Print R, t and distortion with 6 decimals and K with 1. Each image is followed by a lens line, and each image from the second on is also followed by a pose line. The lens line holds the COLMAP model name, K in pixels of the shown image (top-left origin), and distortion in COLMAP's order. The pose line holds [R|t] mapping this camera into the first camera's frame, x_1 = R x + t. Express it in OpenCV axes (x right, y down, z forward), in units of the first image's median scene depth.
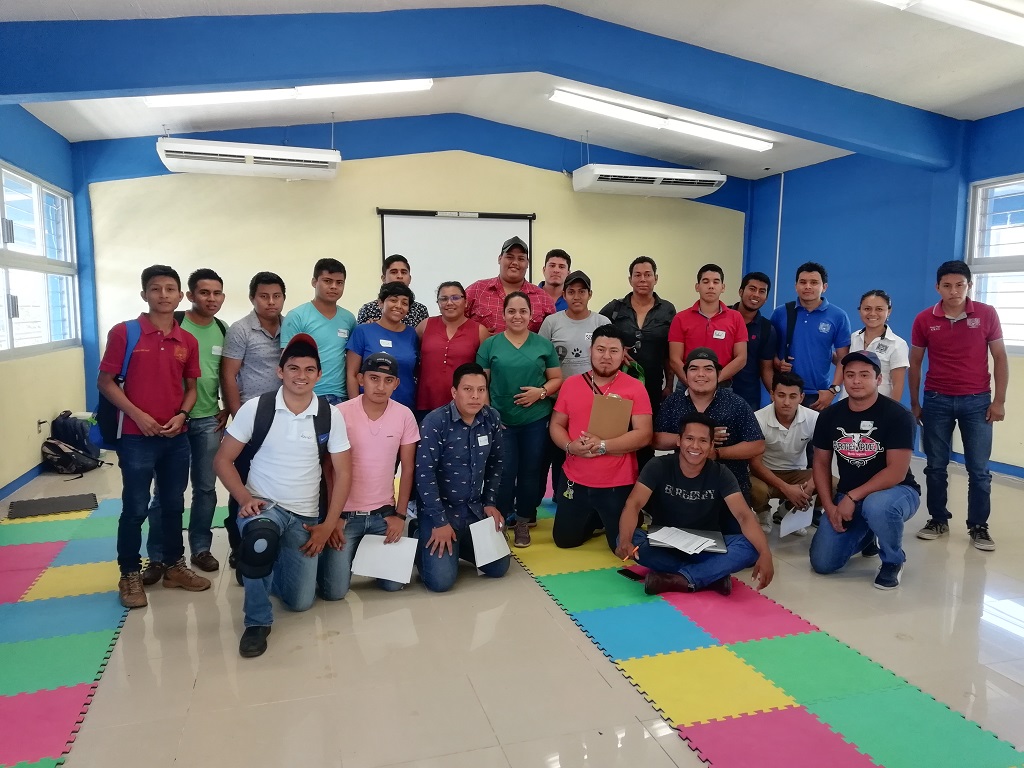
lens RADIAL K [[771.9, 0, 514.2], [0, 771.9, 397.1], [0, 0, 1]] dist [0.043208, -0.007500]
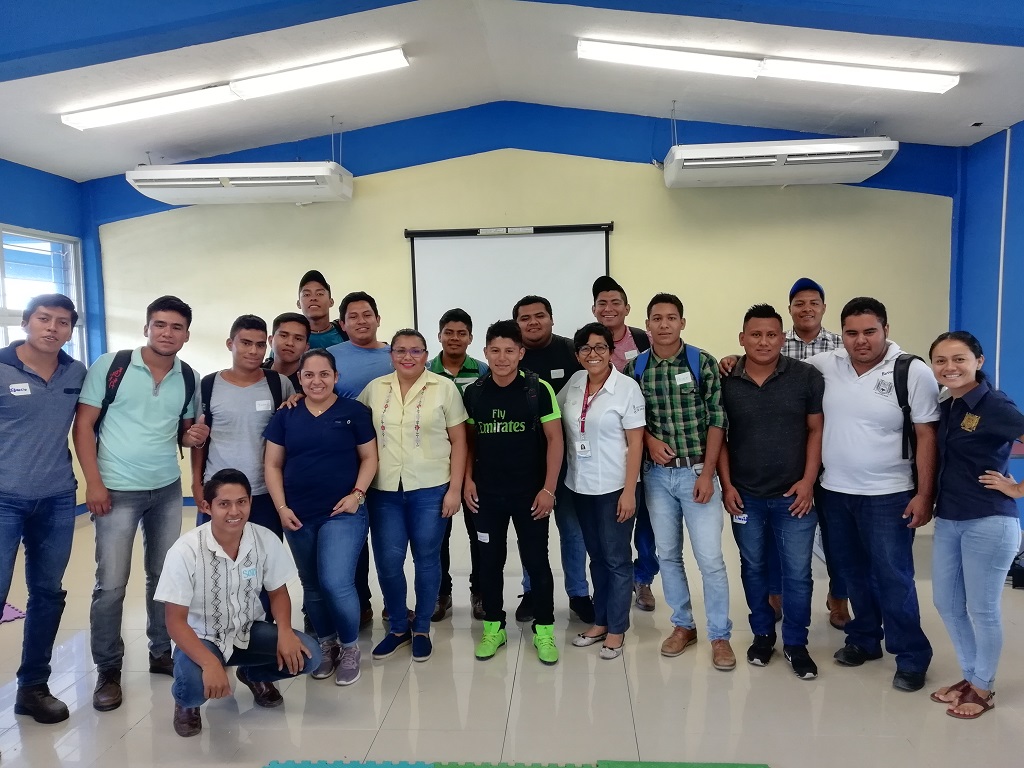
lens RADIAL K [[777.7, 0, 504.5], [0, 777.7, 401.1], [0, 0, 1]] dist [0.034243, -0.009975]
pose [[0.933701, 0.007153, -0.357983, 0.205930], [-0.019411, 0.999341, -0.030661, -0.043725], [0.357528, 0.035577, 0.933225, 0.285859]]
